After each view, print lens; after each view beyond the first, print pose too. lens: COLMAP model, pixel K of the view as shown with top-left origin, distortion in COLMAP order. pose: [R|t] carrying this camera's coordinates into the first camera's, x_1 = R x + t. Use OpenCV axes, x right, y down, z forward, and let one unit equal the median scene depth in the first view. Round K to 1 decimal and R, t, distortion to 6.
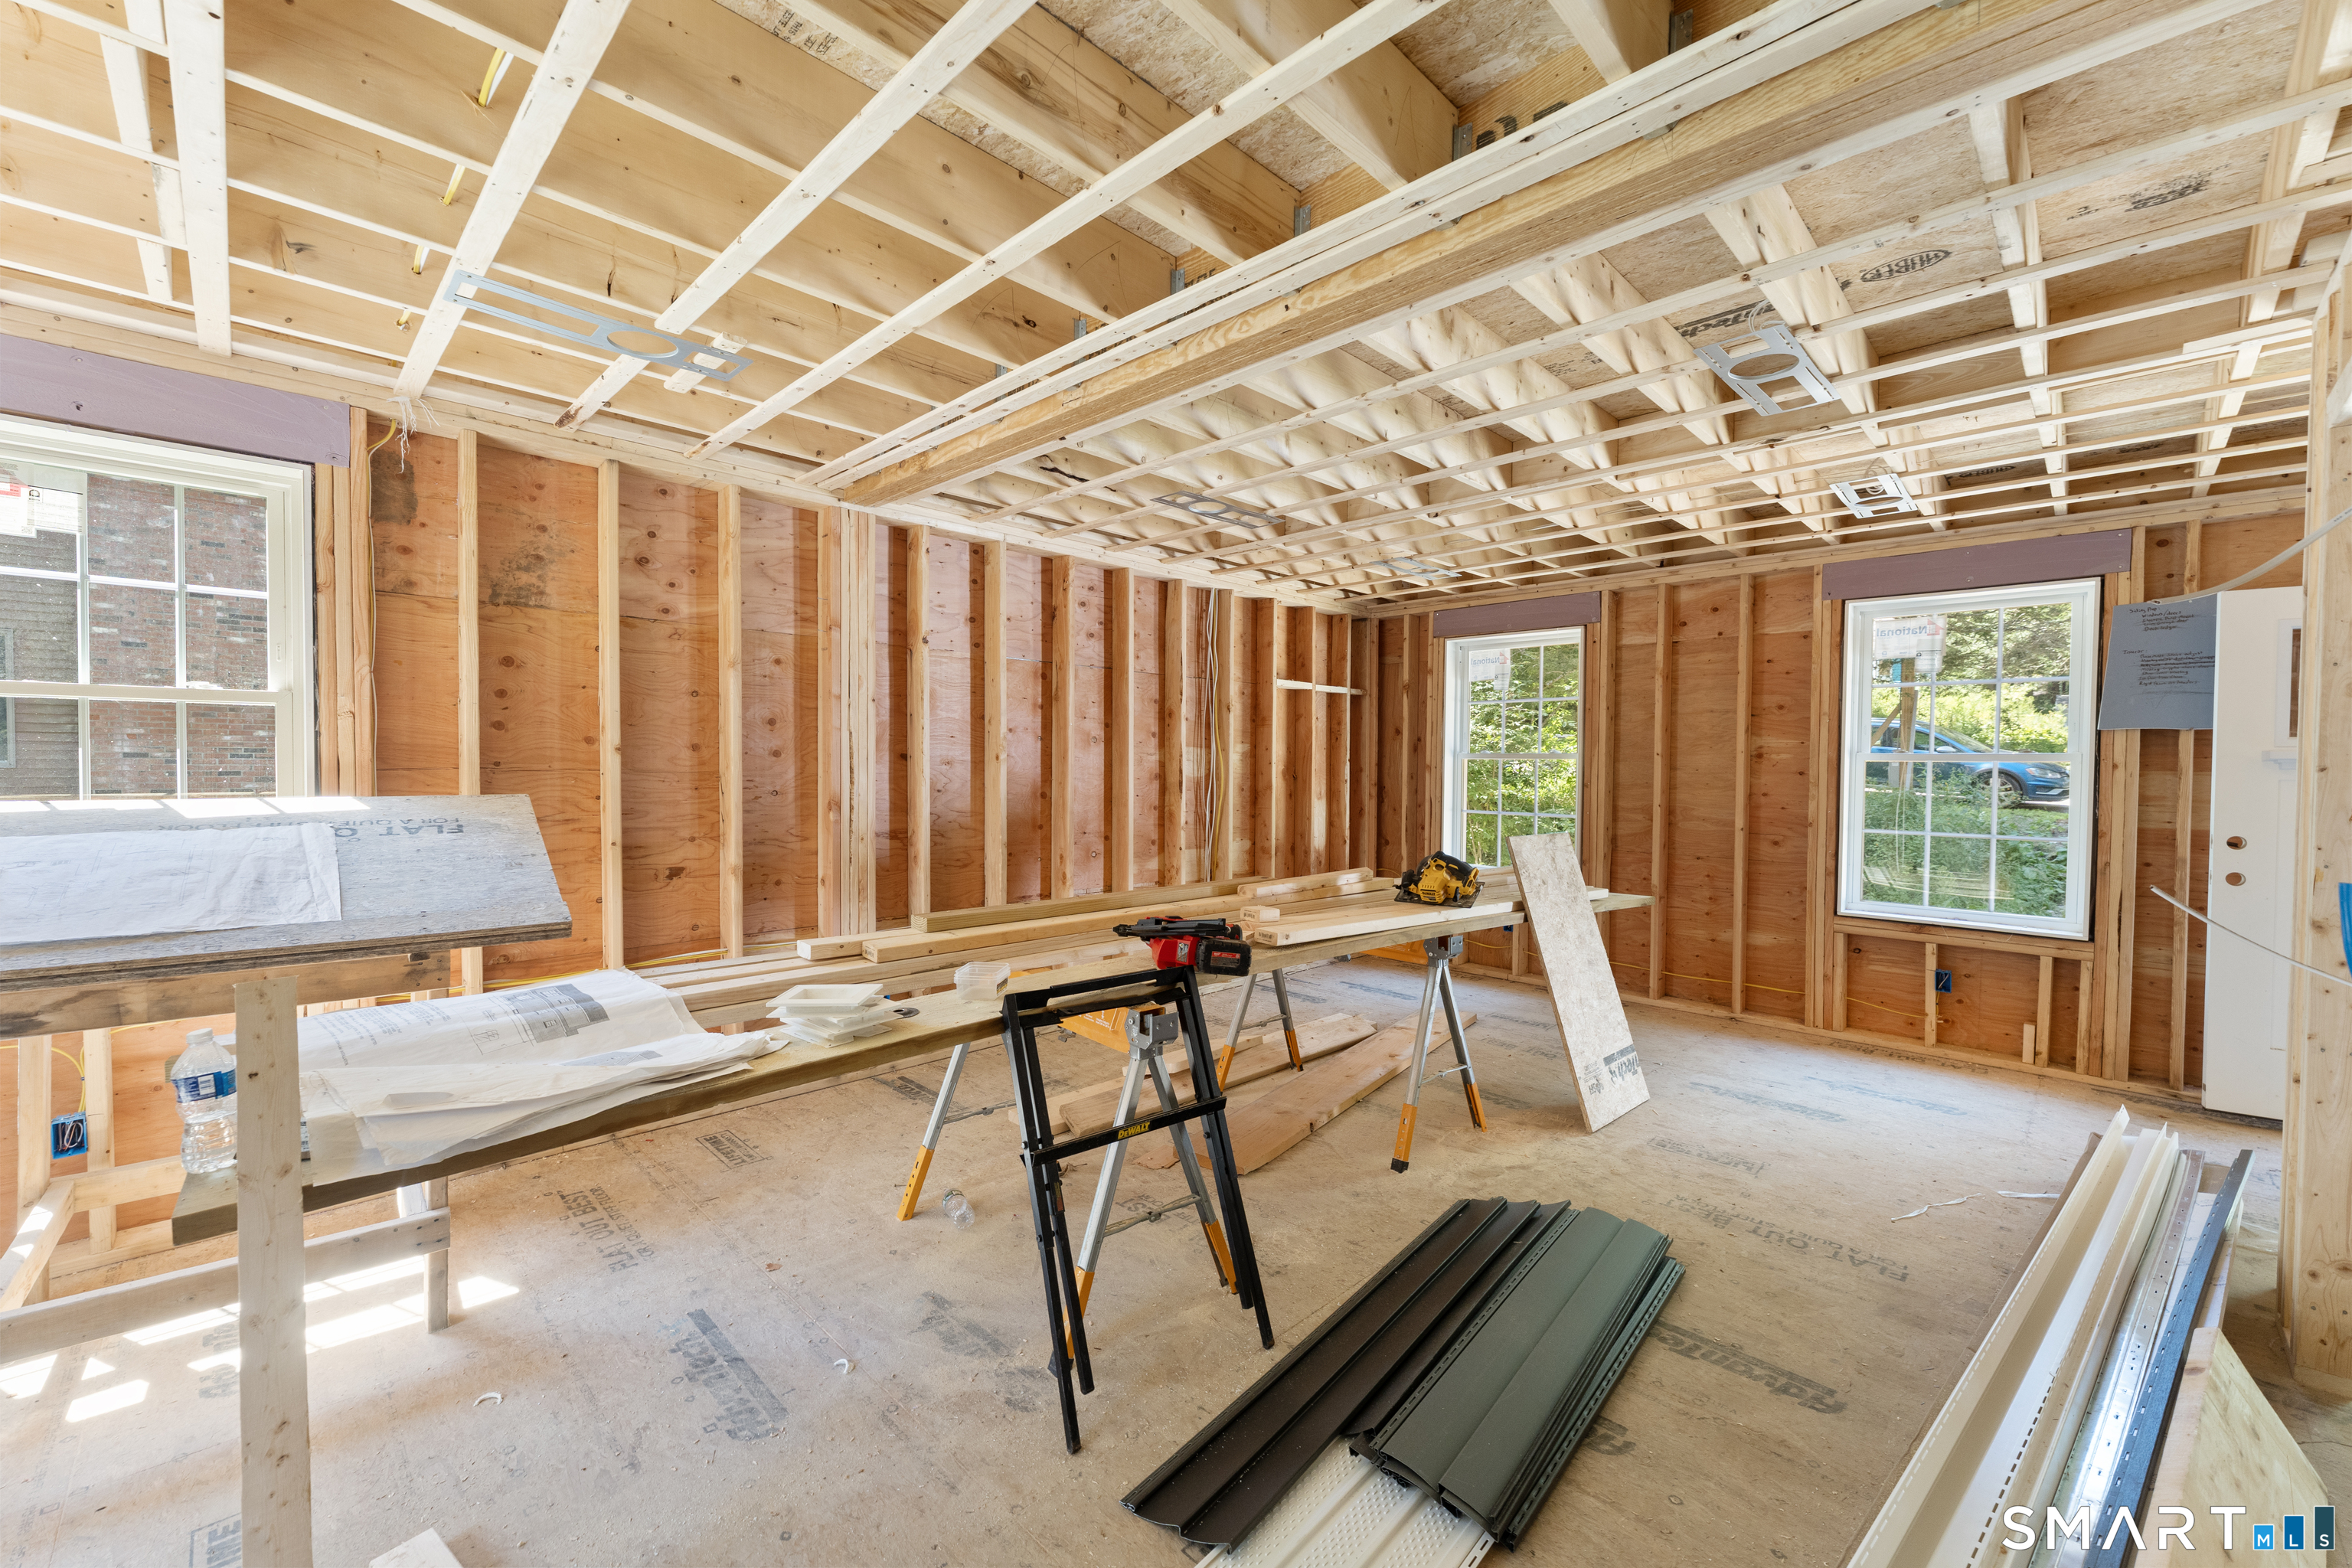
lens RADIAL K [[933.2, 0, 1171.6], [0, 933.2, 786.2], [0, 0, 1]] dist [0.000940, -0.000354]
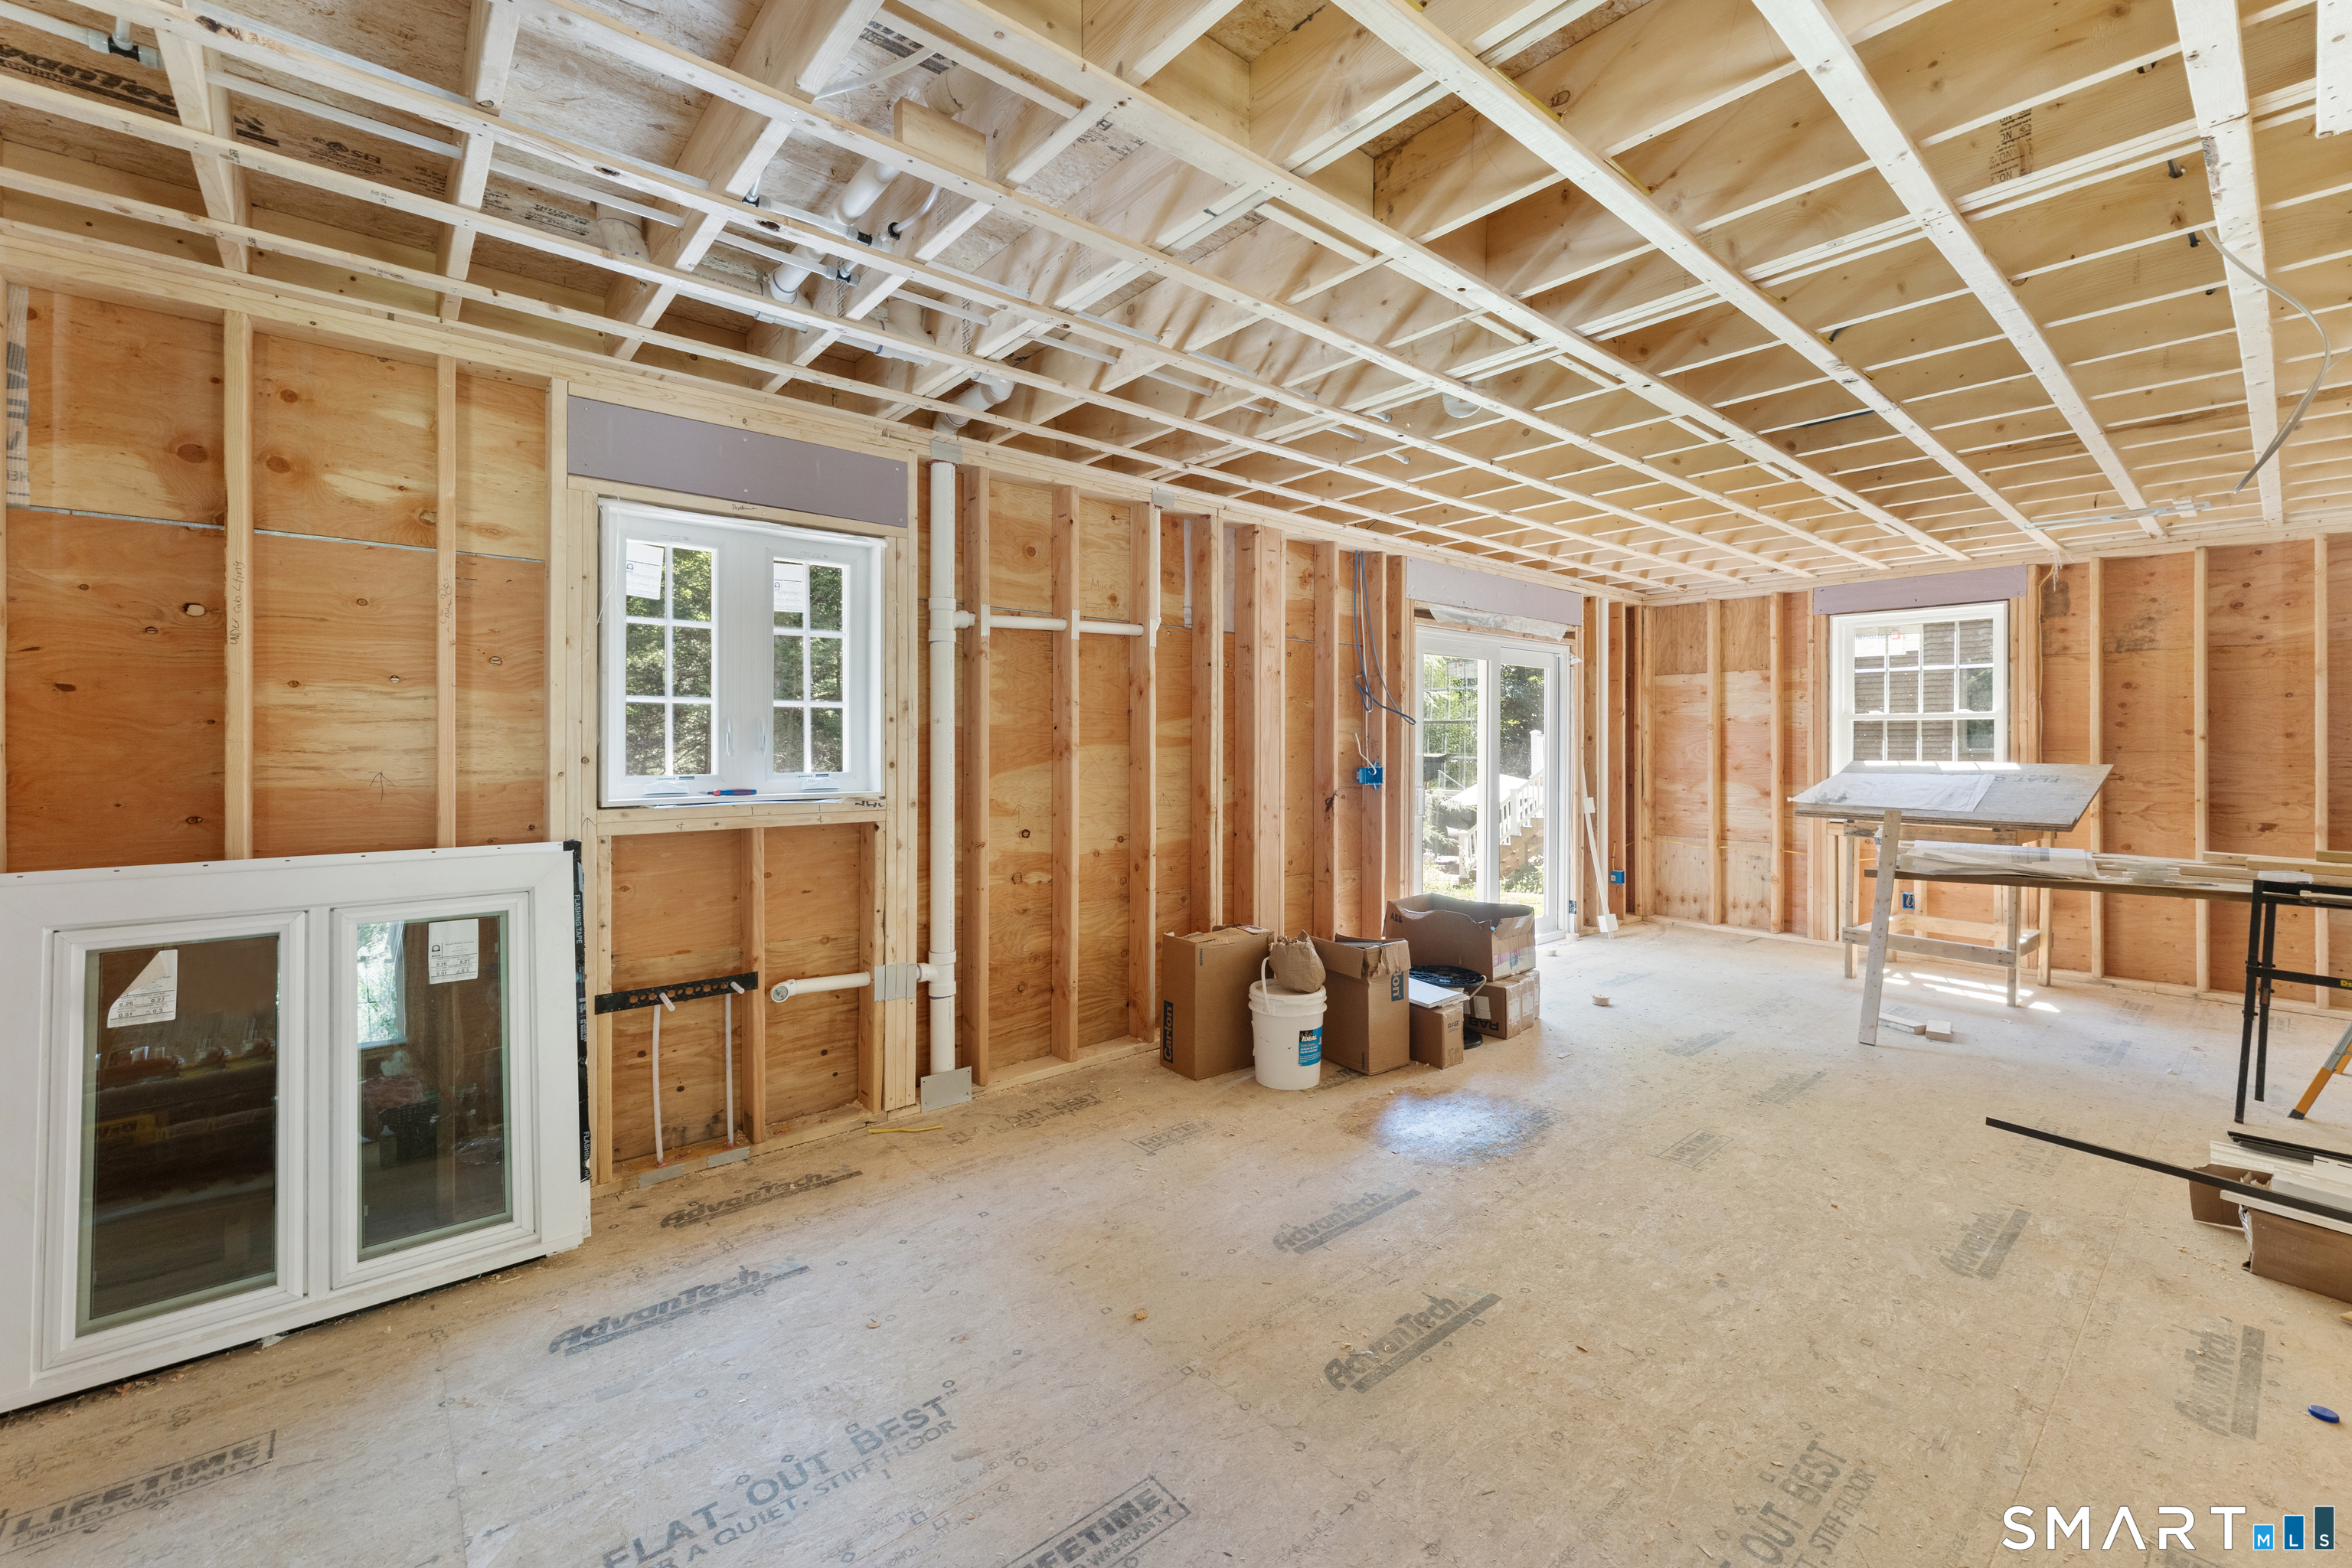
lens RADIAL K [[950.5, 0, 1182.5], [0, 950.5, 738.3], [0, 0, 1]] dist [-0.001371, -0.000416]
pose [[-0.080254, -0.010346, -0.996721, 1.093906], [-0.029022, 0.999546, -0.008039, 0.021791], [0.996352, 0.028282, -0.080518, -0.526471]]
